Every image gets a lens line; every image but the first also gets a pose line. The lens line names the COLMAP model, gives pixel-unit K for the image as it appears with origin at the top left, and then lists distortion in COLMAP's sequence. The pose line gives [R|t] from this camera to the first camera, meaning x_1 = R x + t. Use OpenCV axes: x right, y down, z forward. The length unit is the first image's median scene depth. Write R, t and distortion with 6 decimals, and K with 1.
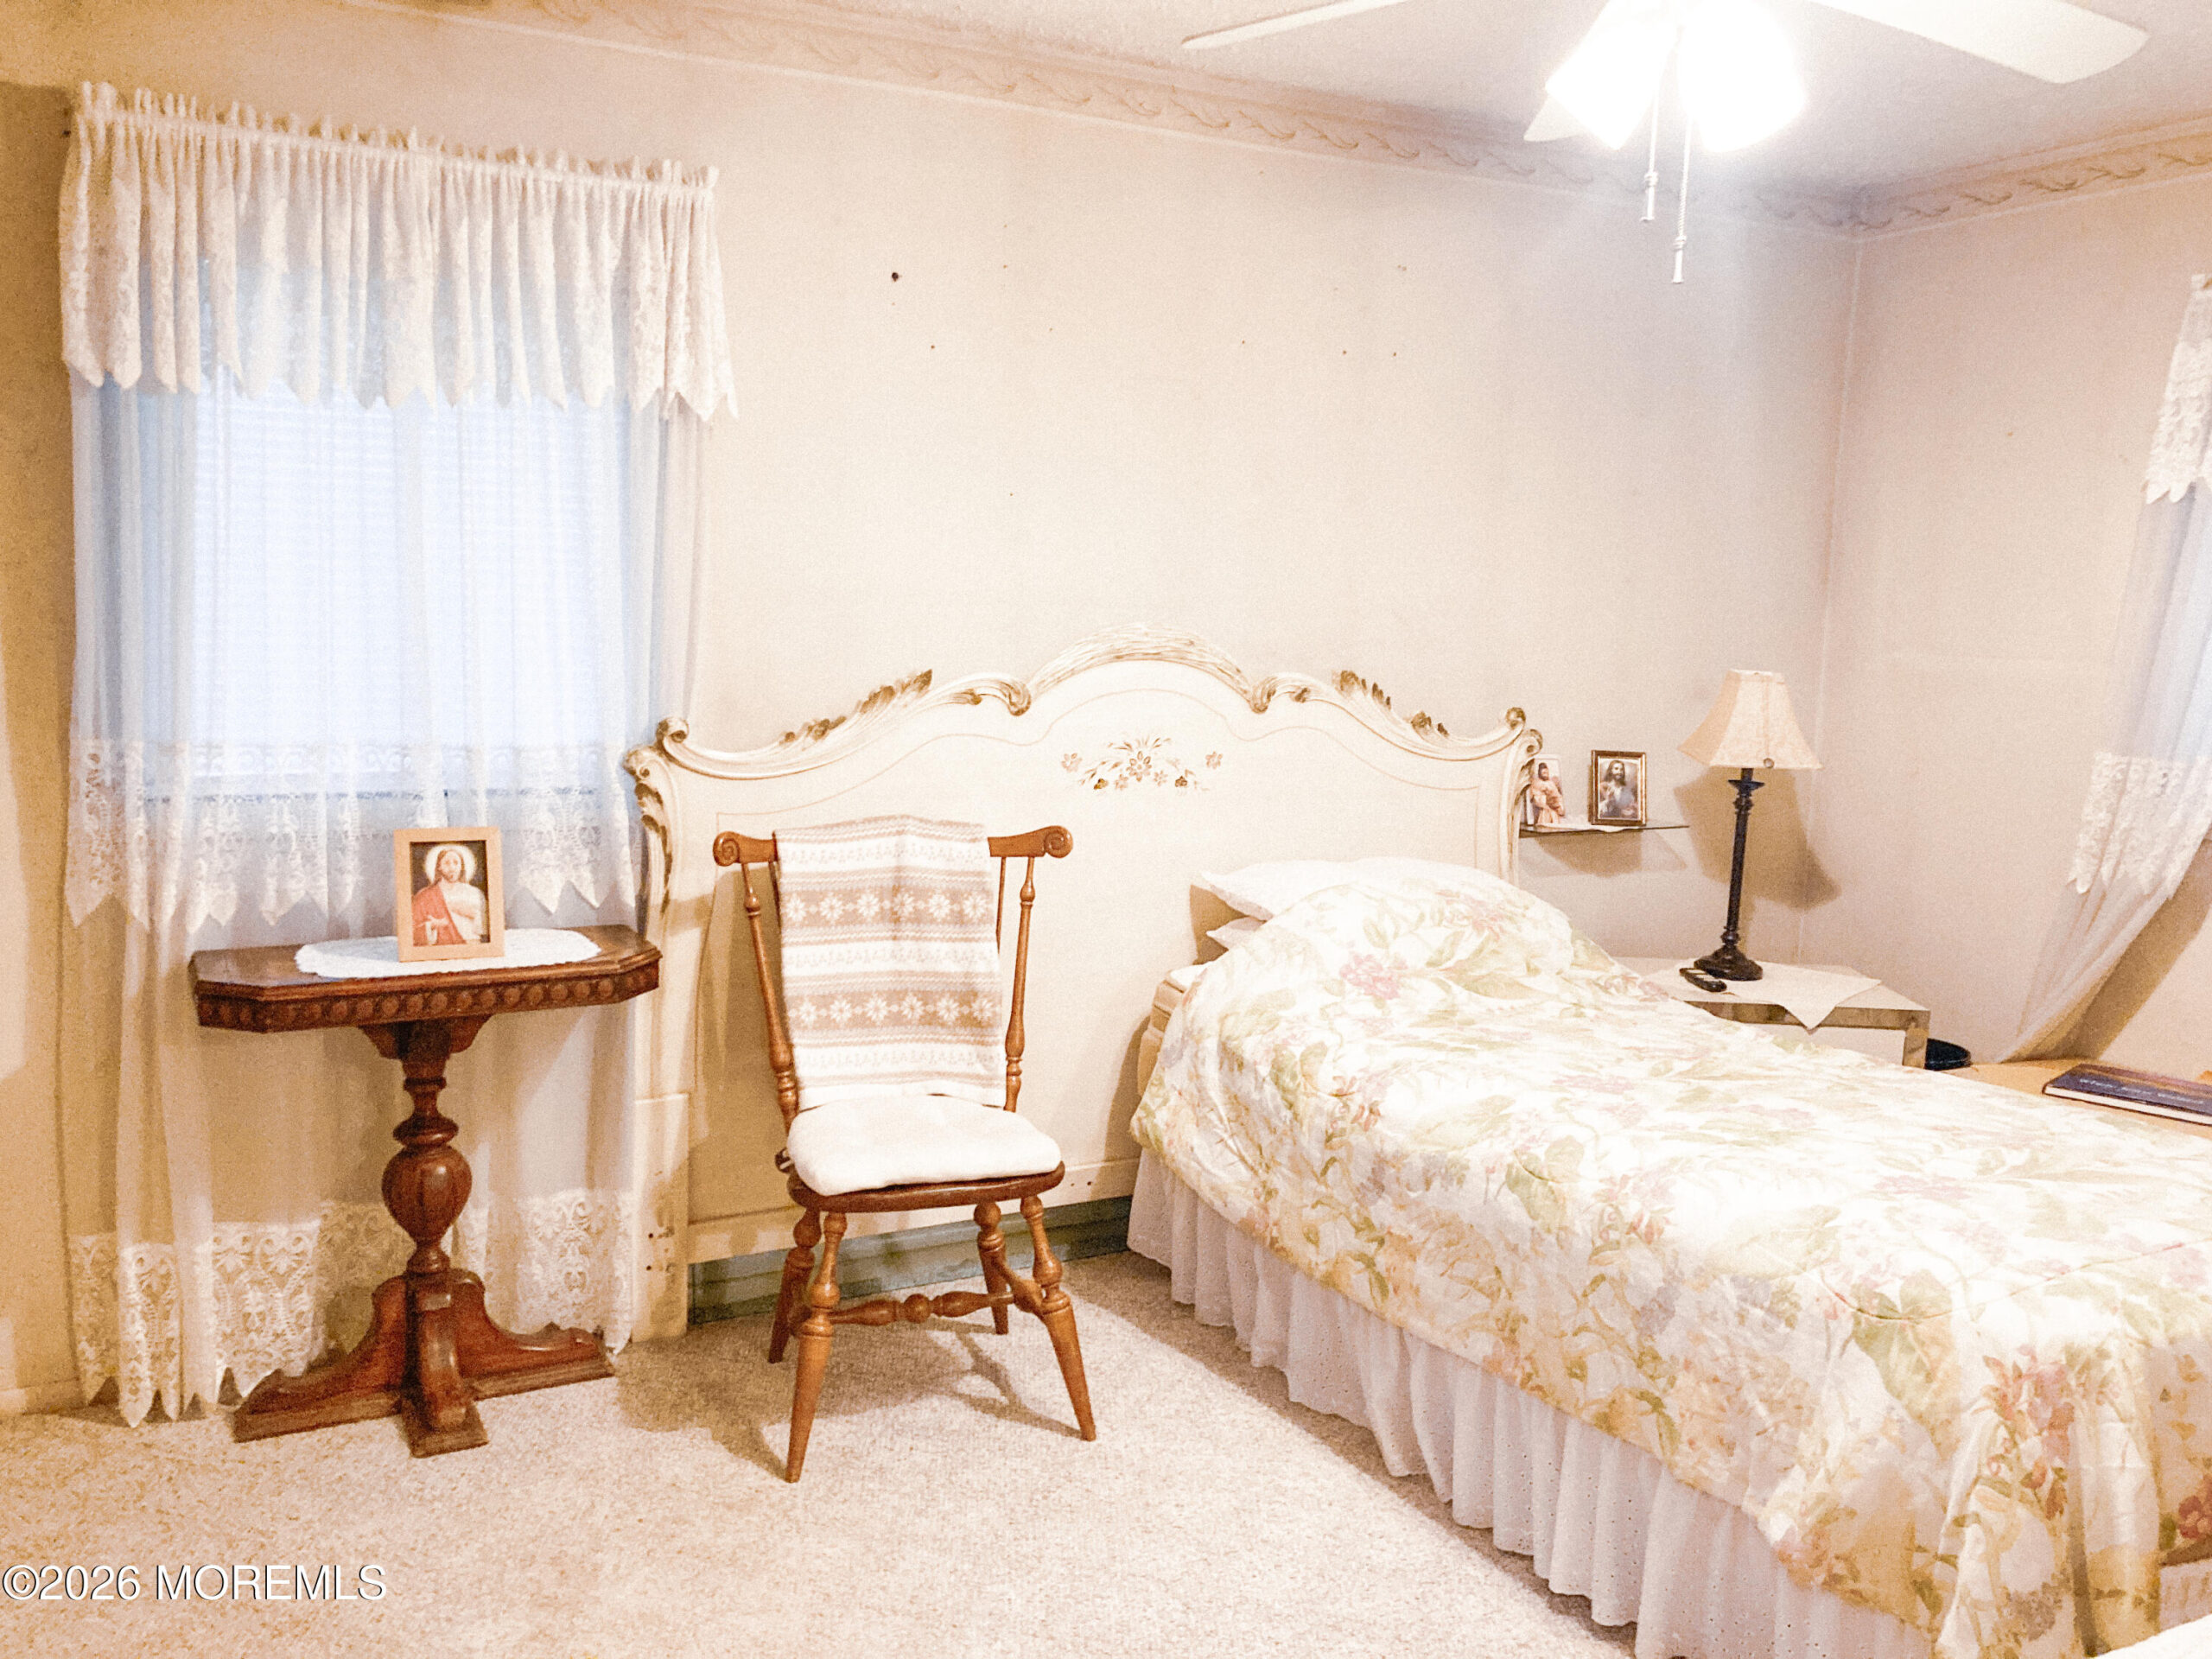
lens RADIAL K [[1828.2, 0, 1106.8], [0, 1828.2, 835.5], [0, 0, 1]] dist [0.035040, -0.032202]
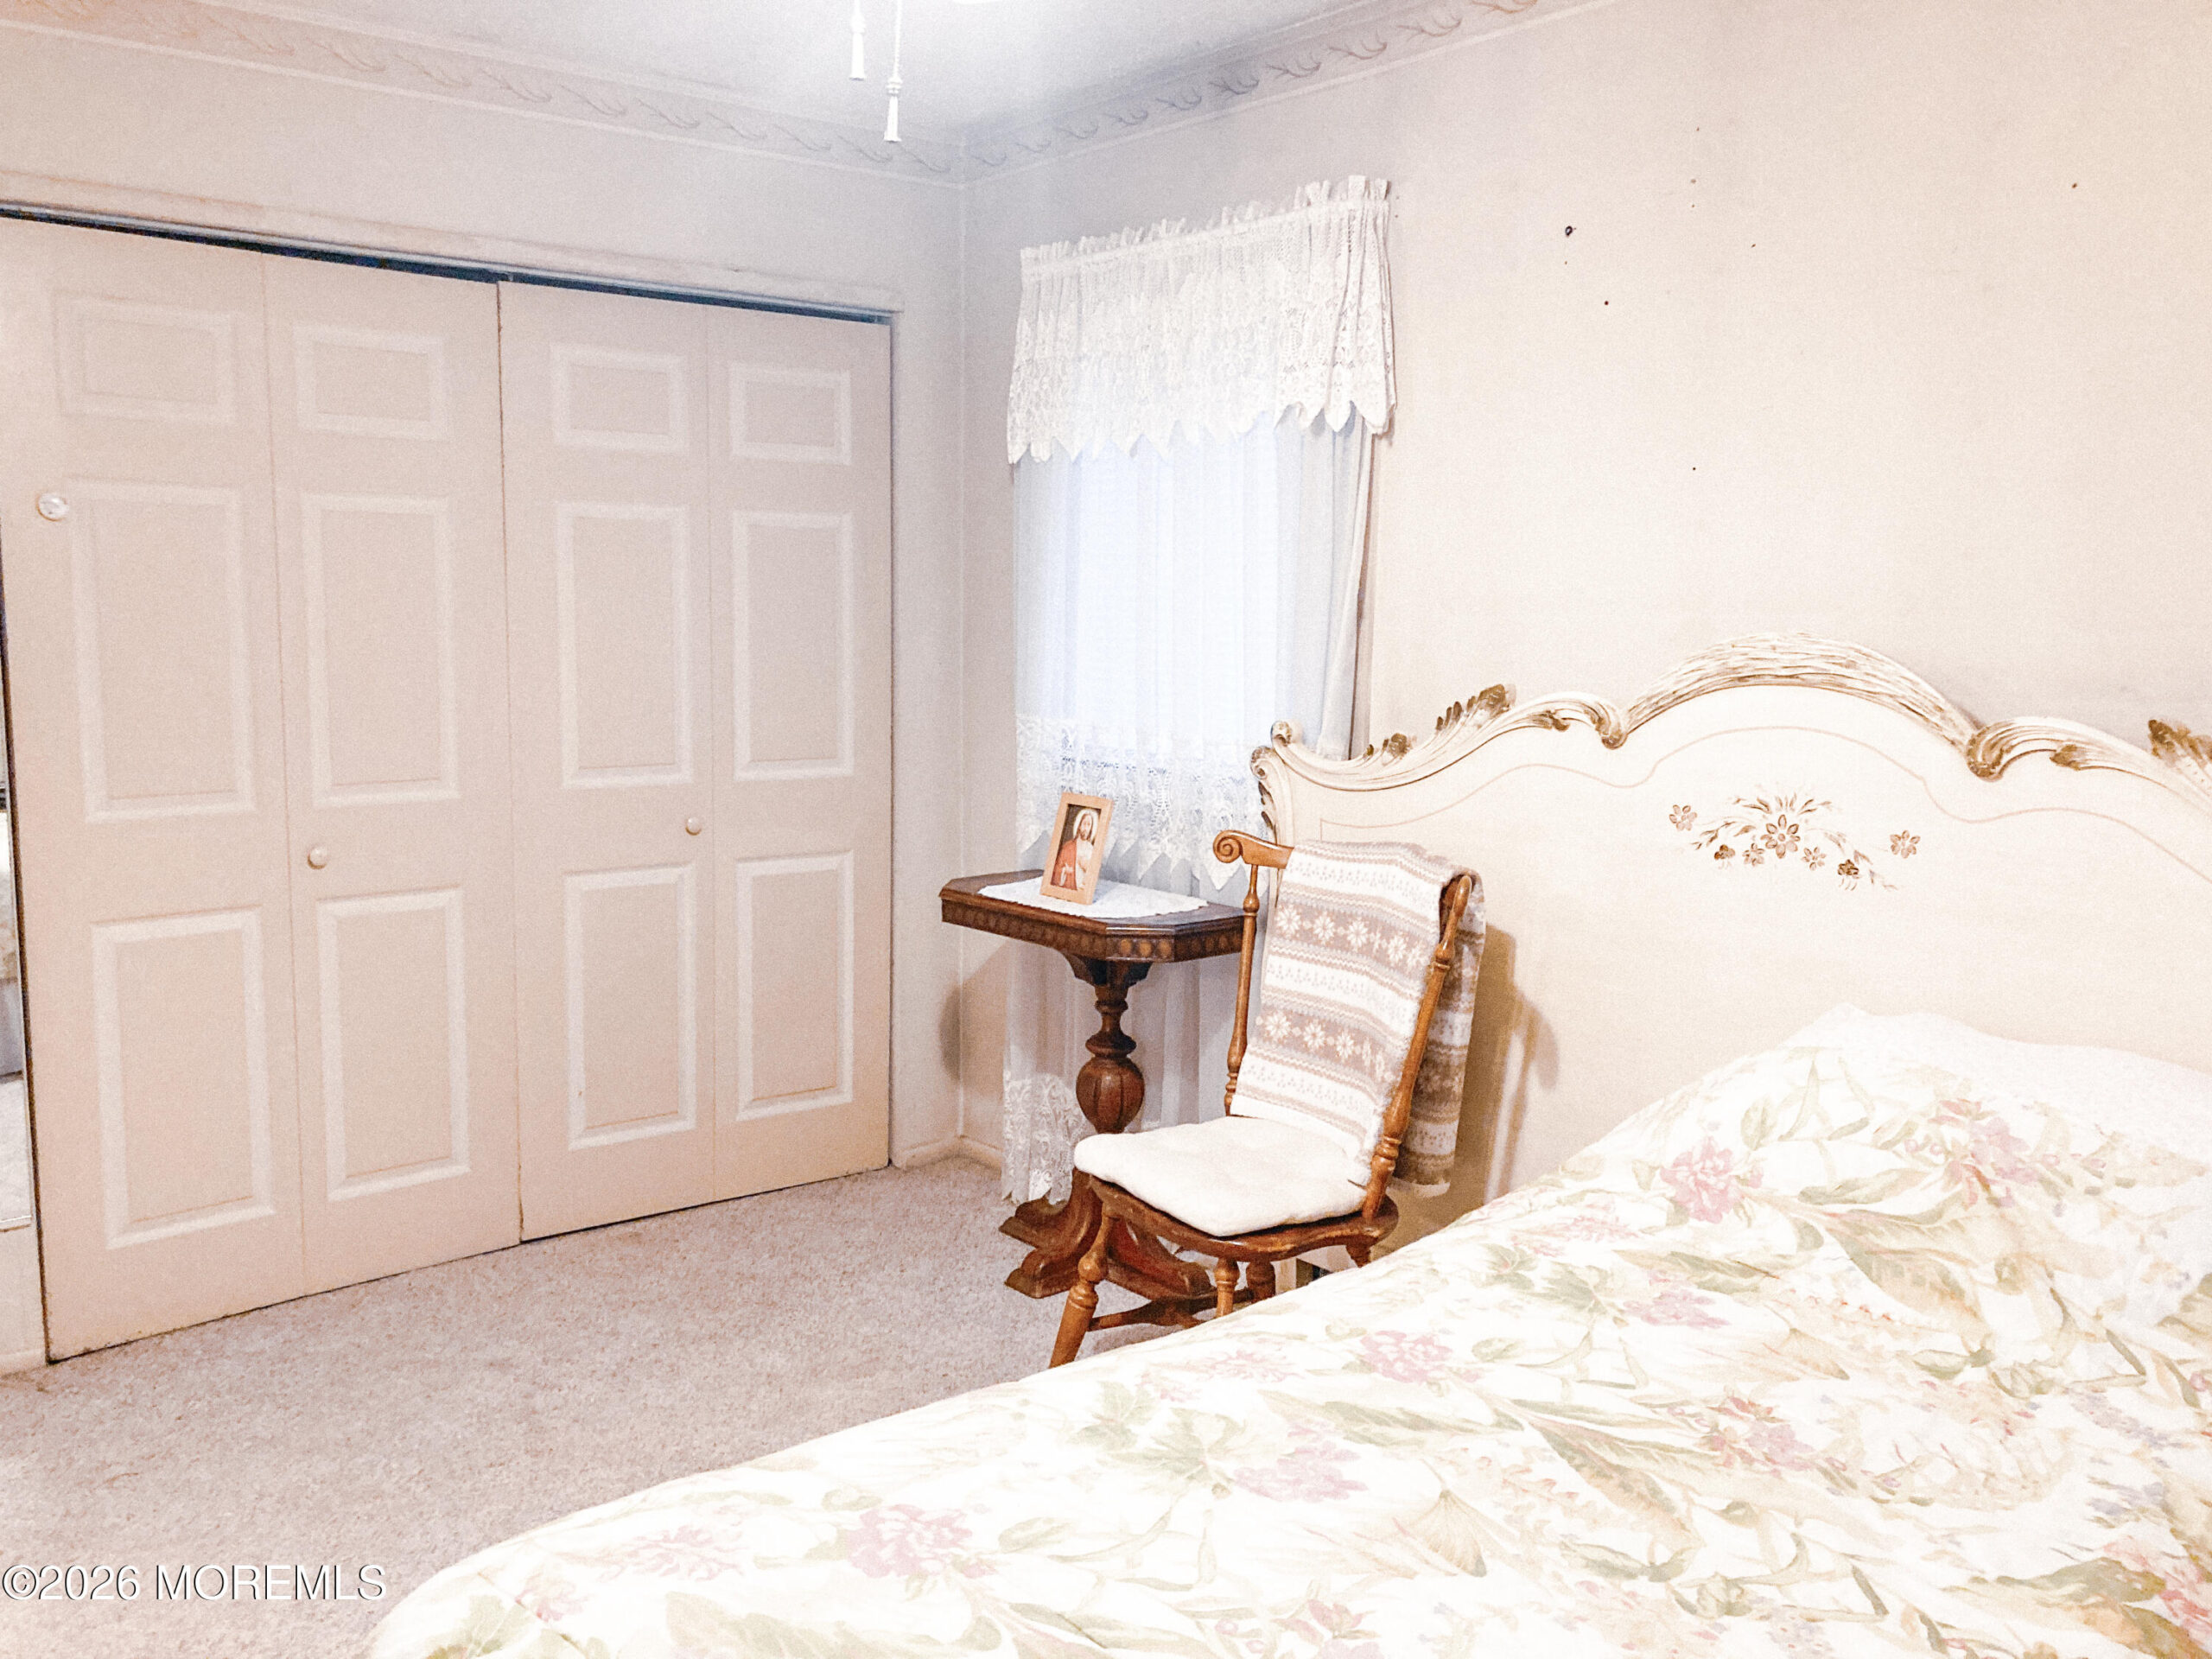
lens RADIAL K [[1828.2, 0, 1106.6], [0, 1828.2, 822.9], [0, 0, 1]] dist [0.035040, -0.032202]
pose [[0.202049, 0.094969, -0.974760, 0.688698], [-0.136506, 0.988303, 0.067994, -0.058403], [0.969816, 0.119322, 0.212650, 0.626337]]
